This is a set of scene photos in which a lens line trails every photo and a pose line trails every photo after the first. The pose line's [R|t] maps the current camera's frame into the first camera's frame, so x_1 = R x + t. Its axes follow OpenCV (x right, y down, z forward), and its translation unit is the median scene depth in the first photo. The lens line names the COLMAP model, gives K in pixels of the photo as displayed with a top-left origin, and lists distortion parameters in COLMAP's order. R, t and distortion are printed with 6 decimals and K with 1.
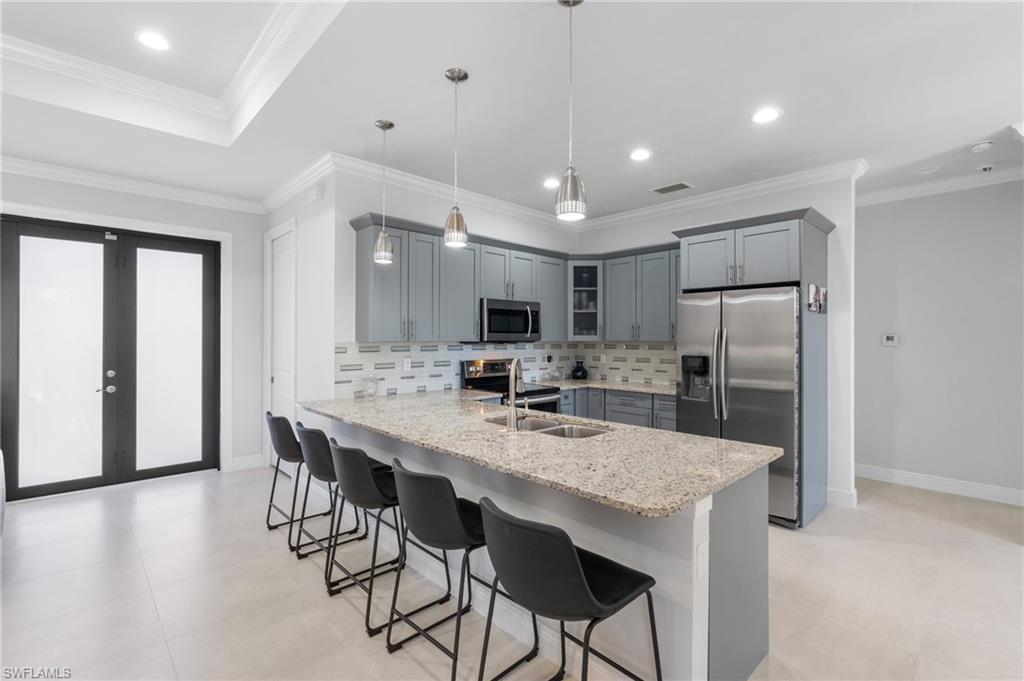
lens RADIAL K [[462.8, 0, 514.8], [0, 462.8, 342.9], [0, 0, 1]] dist [-0.012638, 0.000552]
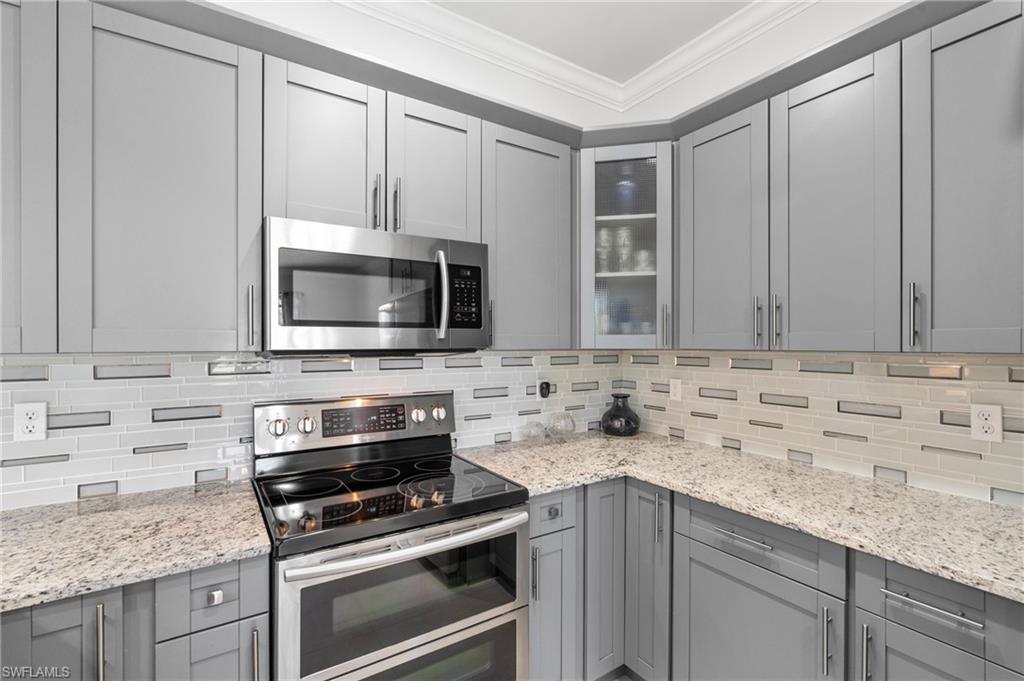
lens RADIAL K [[462.8, 0, 512.8], [0, 462.8, 345.1], [0, 0, 1]] dist [-0.012638, 0.000552]
pose [[0.982467, 0.000002, -0.186439, 0.130579], [-0.000637, 0.999994, -0.003349, -0.005733], [0.186438, 0.003410, 0.982461, 0.589147]]
